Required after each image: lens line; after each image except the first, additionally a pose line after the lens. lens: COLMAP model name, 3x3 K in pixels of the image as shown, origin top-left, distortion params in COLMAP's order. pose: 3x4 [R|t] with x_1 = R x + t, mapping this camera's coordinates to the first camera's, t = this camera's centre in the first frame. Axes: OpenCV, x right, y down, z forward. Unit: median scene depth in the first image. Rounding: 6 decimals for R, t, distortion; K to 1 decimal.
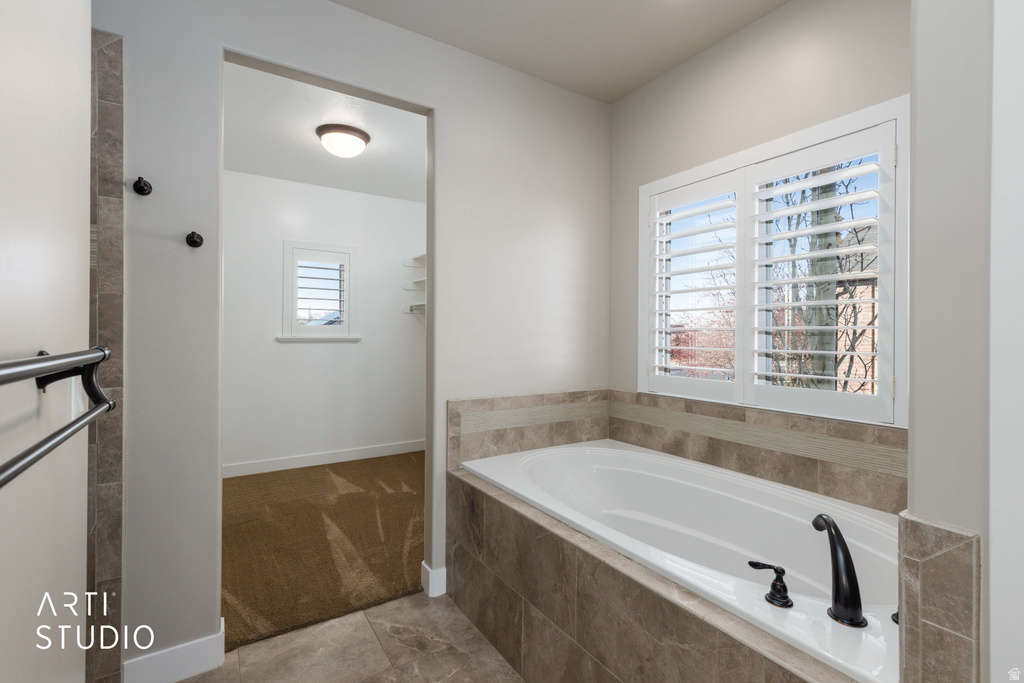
lens RADIAL K [[467.9, 0, 513.7], [0, 467.9, 333.1], [0, 0, 1]] dist [0.002722, 0.000291]
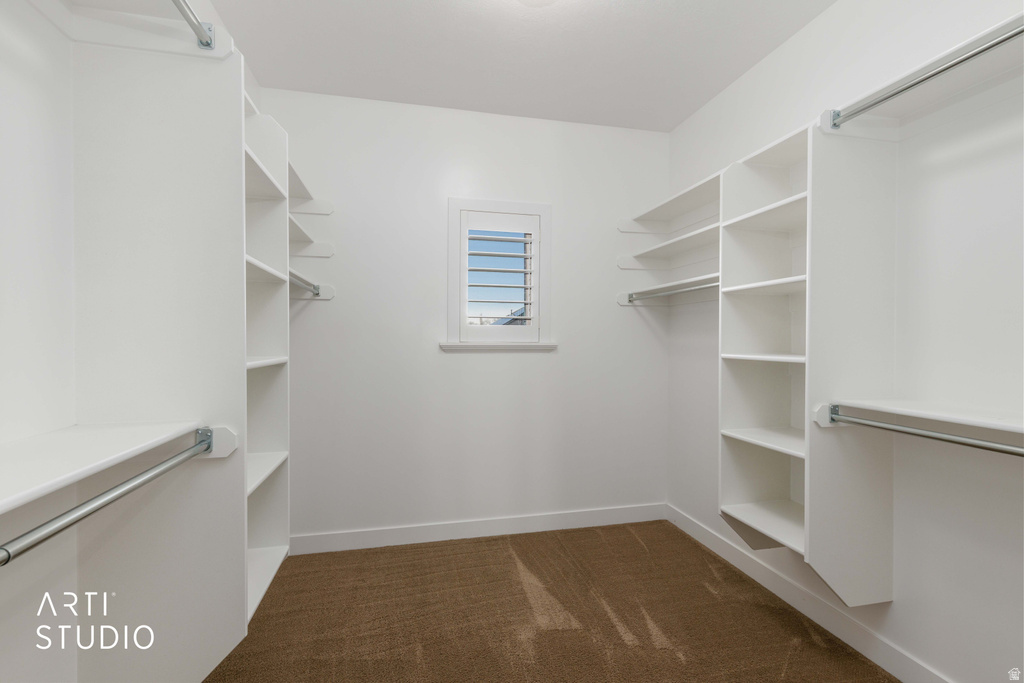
lens RADIAL K [[467.9, 0, 513.2], [0, 467.9, 337.1], [0, 0, 1]] dist [0.002722, 0.000291]
pose [[0.942005, -0.004864, -0.335564, -0.295239], [0.004630, 0.999988, -0.001496, 0.001254], [0.335567, -0.000145, 0.942016, 0.656307]]
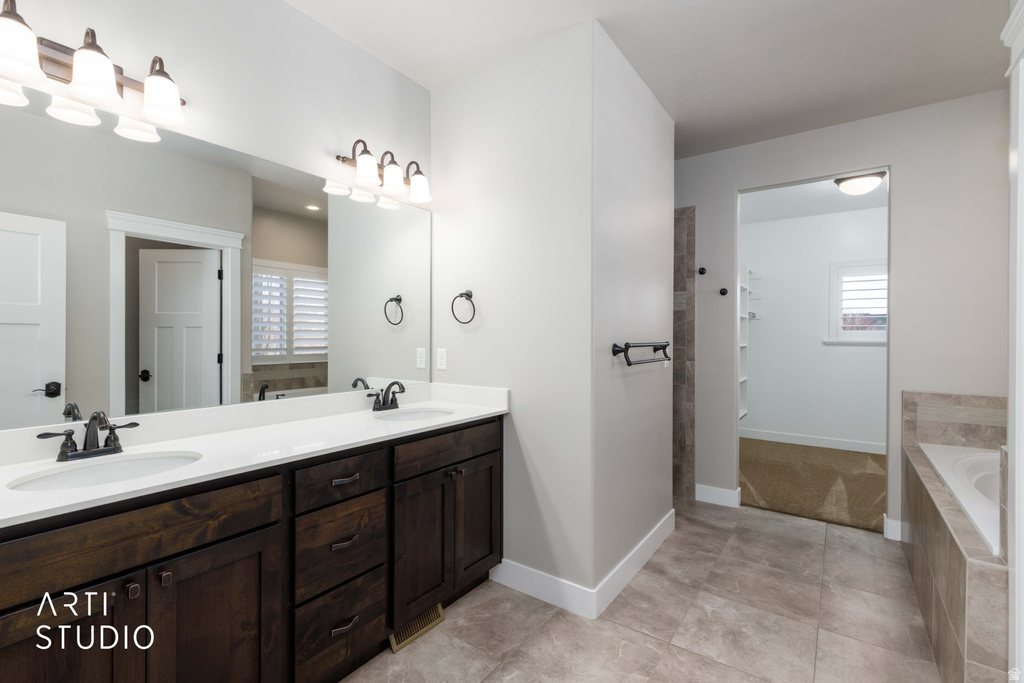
lens RADIAL K [[467.9, 0, 510.2], [0, 467.9, 335.6], [0, 0, 1]] dist [0.002722, 0.000291]
pose [[0.374739, -0.003619, -0.927123, 0.578024], [-0.000182, 0.999992, -0.003977, -0.000200], [0.927130, 0.001659, 0.374736, -0.419925]]
